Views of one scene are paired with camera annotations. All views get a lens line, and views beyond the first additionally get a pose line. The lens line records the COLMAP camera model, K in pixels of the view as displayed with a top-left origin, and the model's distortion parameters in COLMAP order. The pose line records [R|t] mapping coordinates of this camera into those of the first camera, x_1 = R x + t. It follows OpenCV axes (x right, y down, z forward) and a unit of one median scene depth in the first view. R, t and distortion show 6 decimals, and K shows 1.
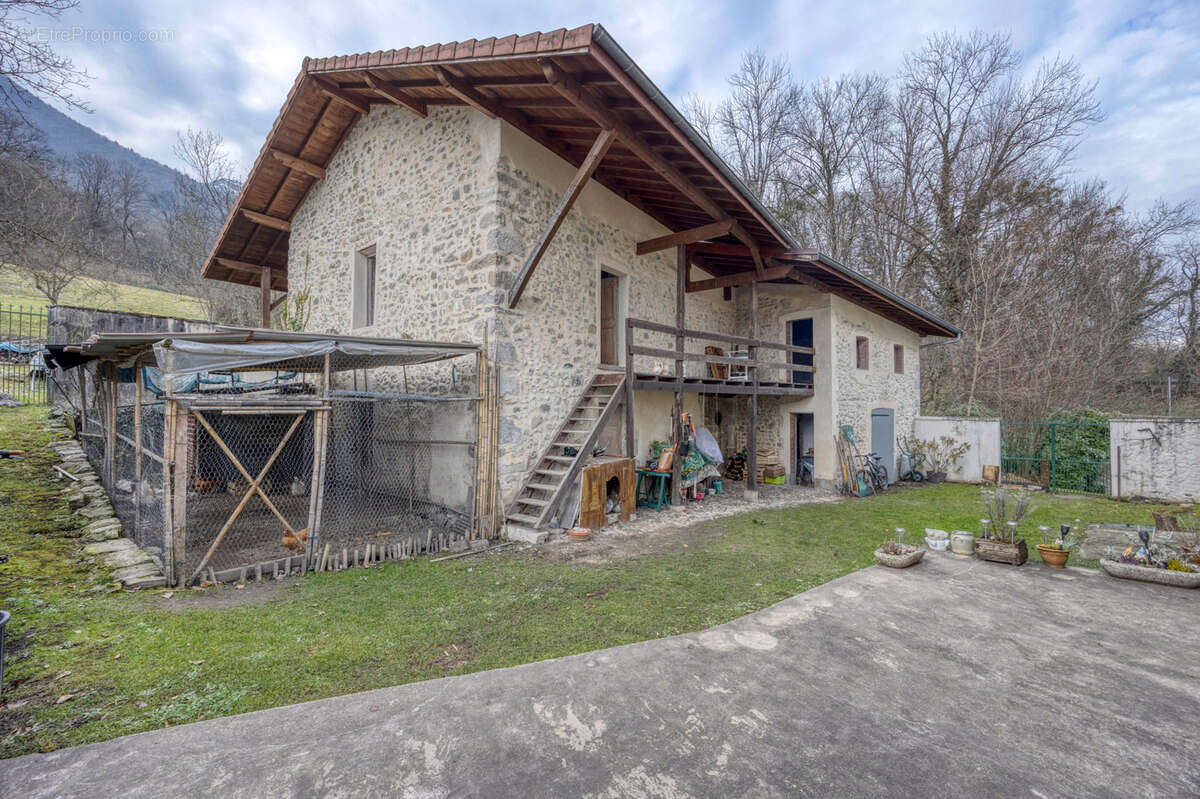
lens RADIAL K [[465.1, 0, 606.0], [0, 465.1, 398.5], [0, 0, 1]] dist [-0.003015, -0.000043]
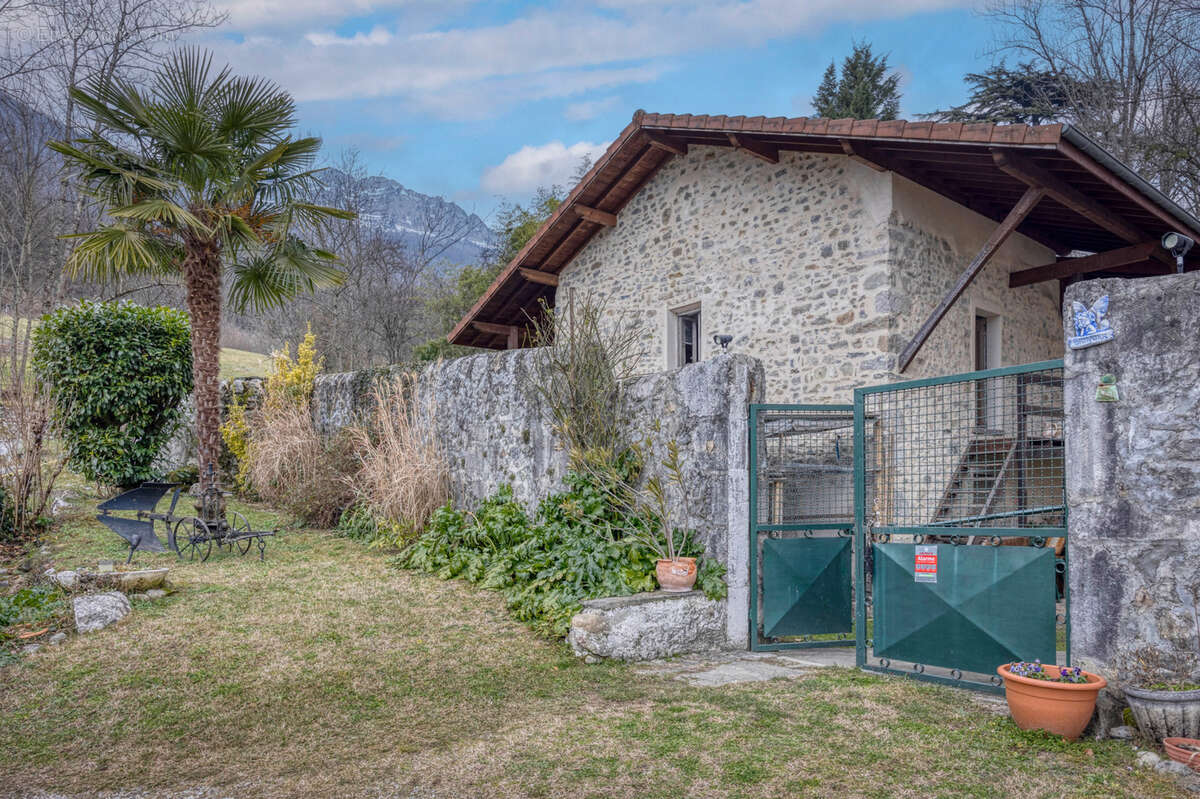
lens RADIAL K [[791.4, 0, 578.6], [0, 791.4, 519.4], [0, 0, 1]] dist [-0.022097, -0.001893]
pose [[0.964456, -0.005726, -0.264180, -0.380500], [0.019373, 0.998607, 0.049082, 0.009063], [0.263531, -0.052455, 0.963224, -0.661204]]
